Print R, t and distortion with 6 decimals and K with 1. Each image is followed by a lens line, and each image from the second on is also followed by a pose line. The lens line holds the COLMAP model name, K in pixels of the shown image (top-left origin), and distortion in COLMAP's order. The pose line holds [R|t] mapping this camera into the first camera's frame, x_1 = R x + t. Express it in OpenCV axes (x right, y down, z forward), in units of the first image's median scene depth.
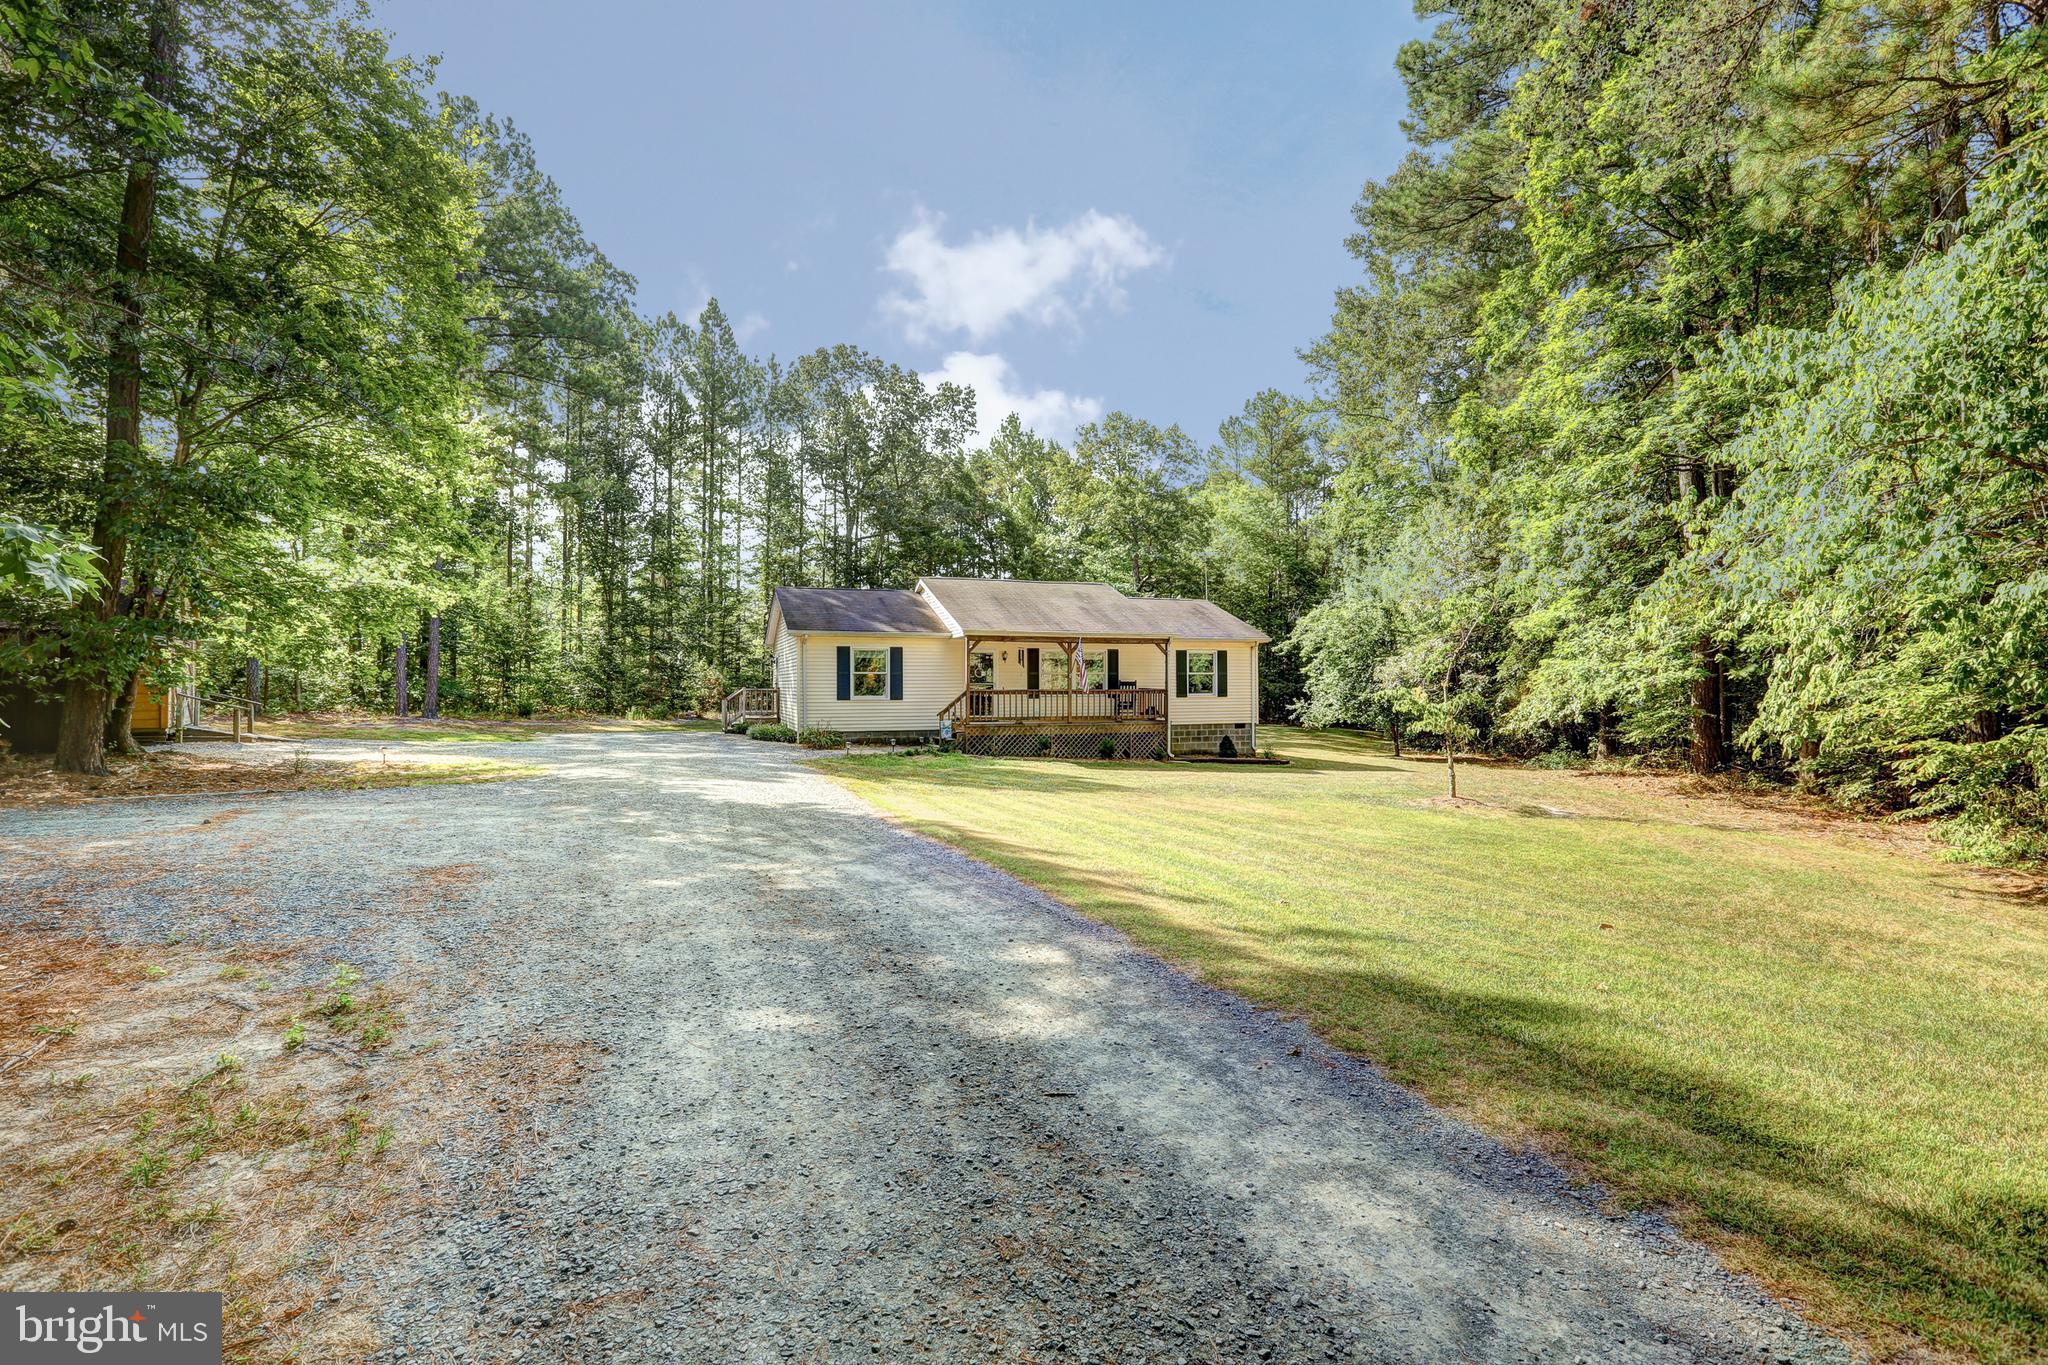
lens RADIAL K [[917.6, 0, 1012.6], [0, 917.6, 692.9], [0, 0, 1]] dist [-0.019411, 0.000177]
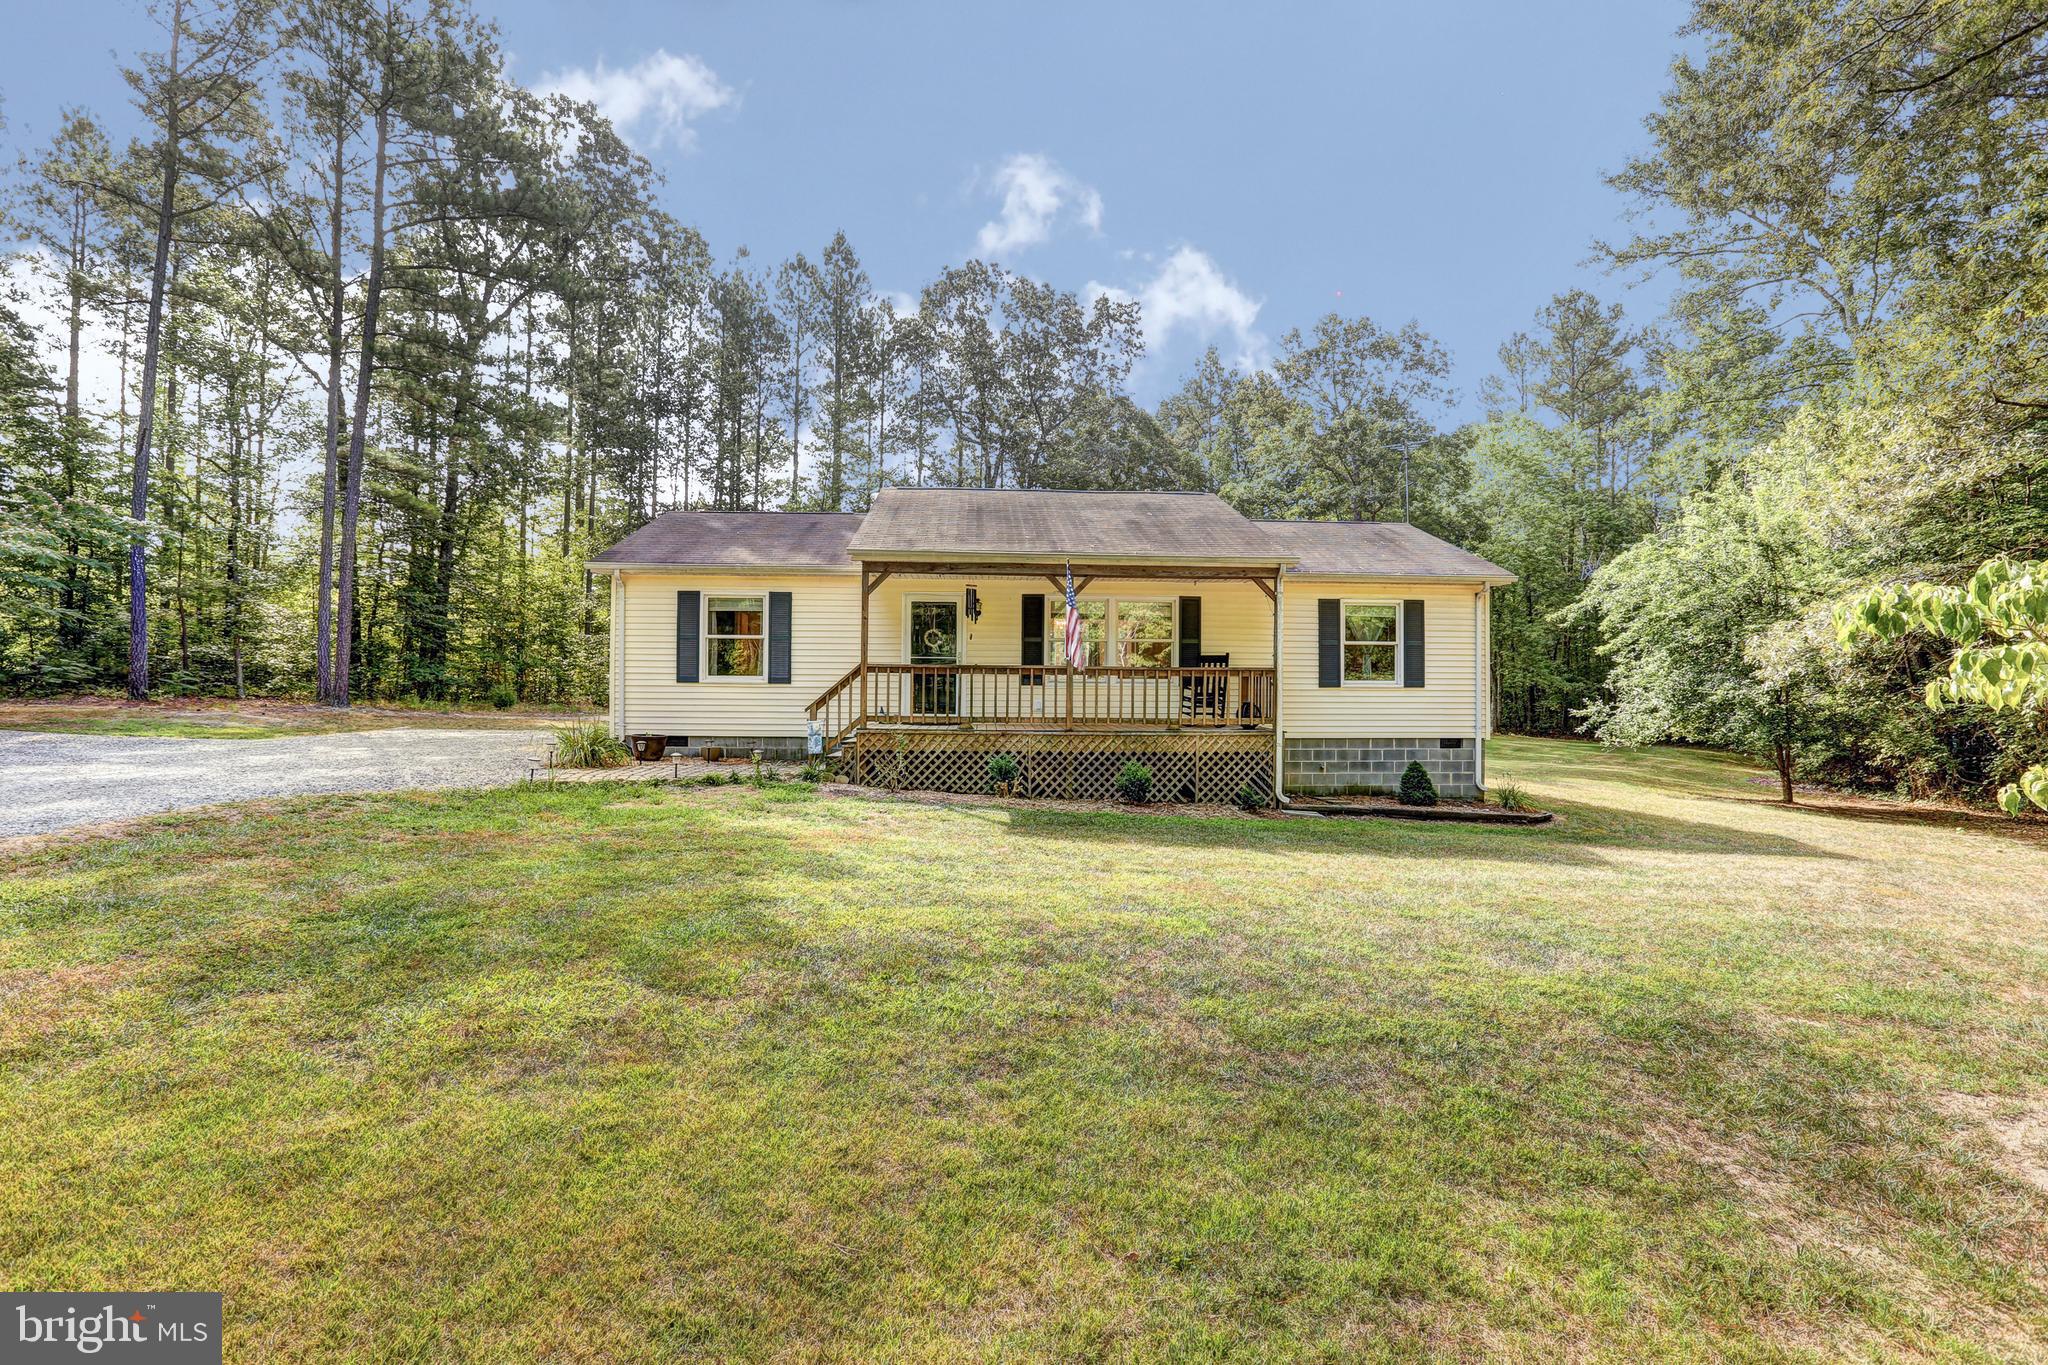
lens RADIAL K [[917.6, 0, 1012.6], [0, 917.6, 692.9], [0, 0, 1]] dist [-0.019411, 0.000177]
pose [[0.958677, 0.012347, -0.284227, 0.144041], [-0.012879, 0.999917, -0.000002, 0.009447], [0.284204, 0.003663, 0.958757, 0.392648]]
